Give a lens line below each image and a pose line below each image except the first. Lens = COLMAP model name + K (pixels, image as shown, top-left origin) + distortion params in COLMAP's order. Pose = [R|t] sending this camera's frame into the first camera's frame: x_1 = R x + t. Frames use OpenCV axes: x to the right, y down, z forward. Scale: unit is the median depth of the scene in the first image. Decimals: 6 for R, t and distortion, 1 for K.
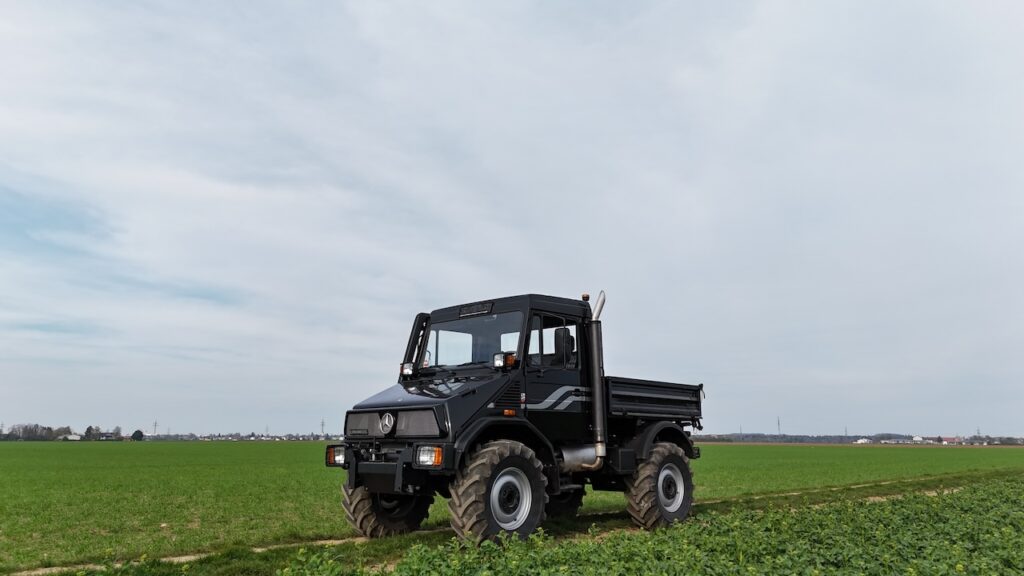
lens RADIAL K [[733.8, 0, 512.0], [0, 733.8, 288.0], [0, 0, 1]] dist [0.077188, -0.005886]
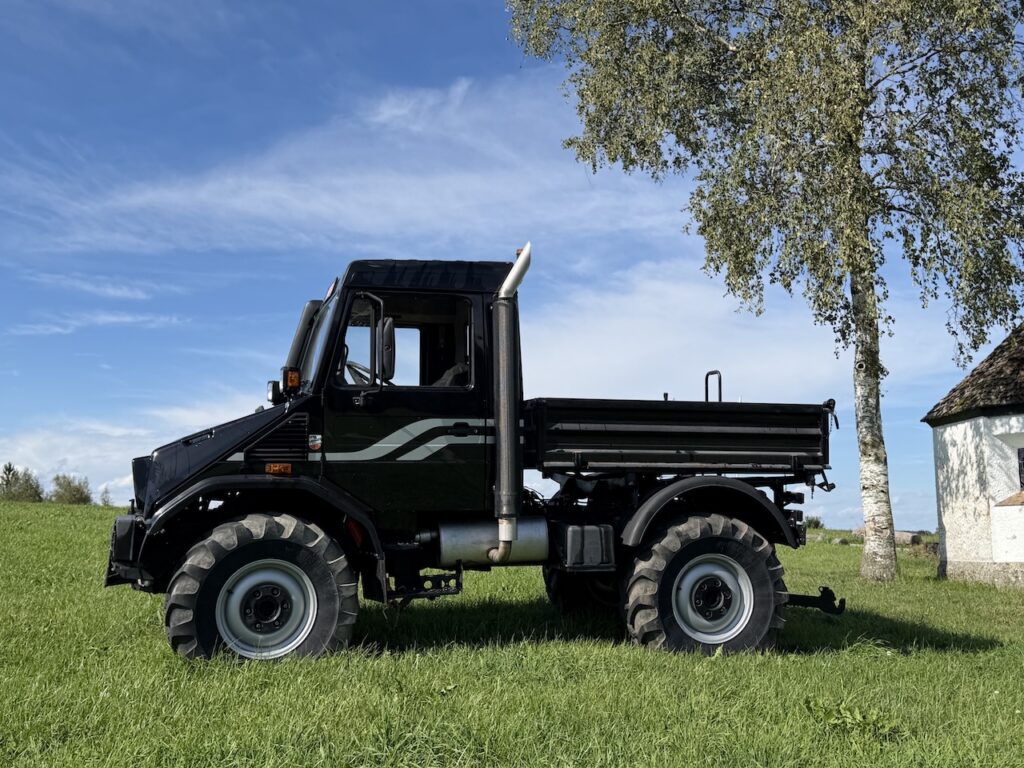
lens RADIAL K [[1089.1, 0, 512.0], [0, 1089.1, 384.0], [0, 0, 1]] dist [0.093635, -0.004261]
pose [[0.861764, -0.020696, -0.506886, 0.542948], [0.091389, 0.989155, 0.114983, 0.015839], [0.499009, -0.145412, 0.854310, 0.312176]]
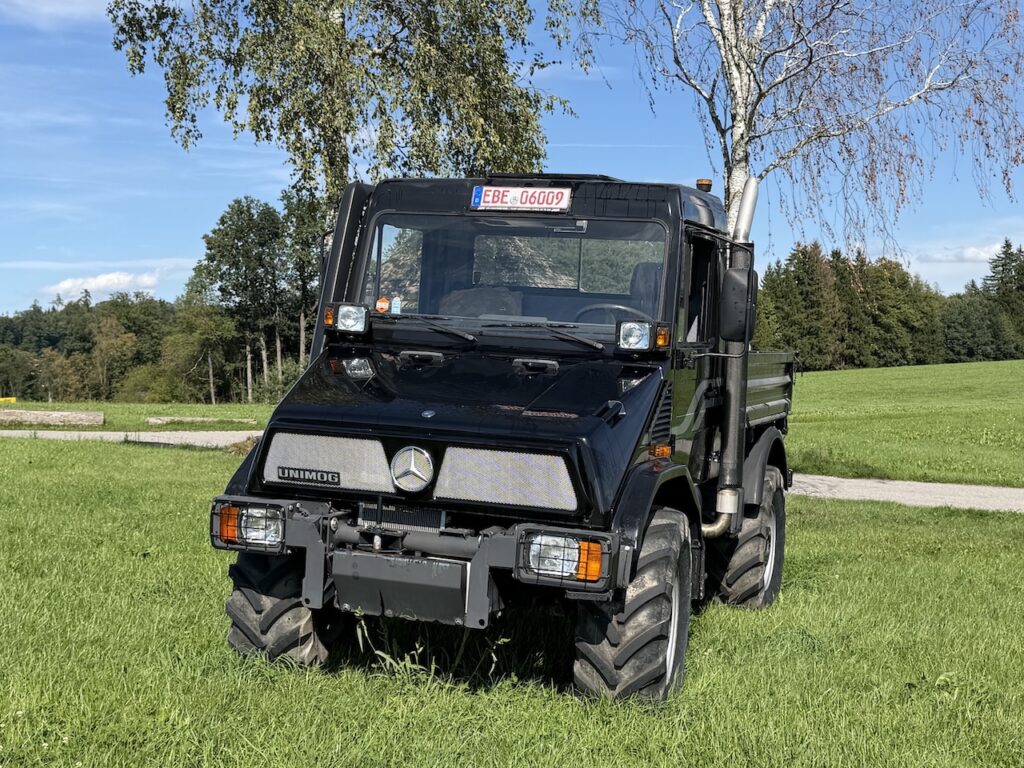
lens RADIAL K [[1385.1, 0, 512.0], [0, 1385.1, 384.0], [0, 0, 1]] dist [0.118370, -0.013408]
pose [[0.912647, 0.033155, 0.407401, -0.407349], [-0.136128, 0.964461, 0.226460, -0.054619], [-0.385415, -0.262136, 0.884726, 0.230944]]
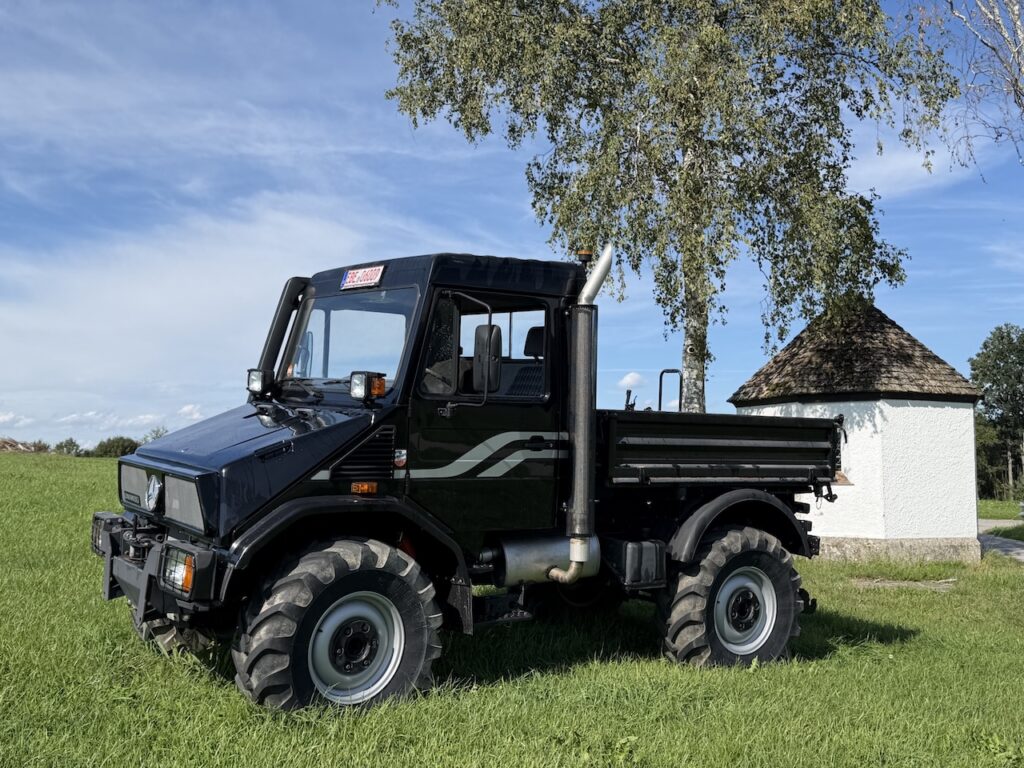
lens RADIAL K [[1089.1, 0, 512.0], [0, 1089.1, 384.0], [0, 0, 1]] dist [0.093635, -0.004261]
pose [[0.976978, 0.040113, -0.209536, 0.232161], [-0.000732, 0.982789, 0.184729, -0.042807], [0.213340, -0.180323, 0.960192, 0.255561]]
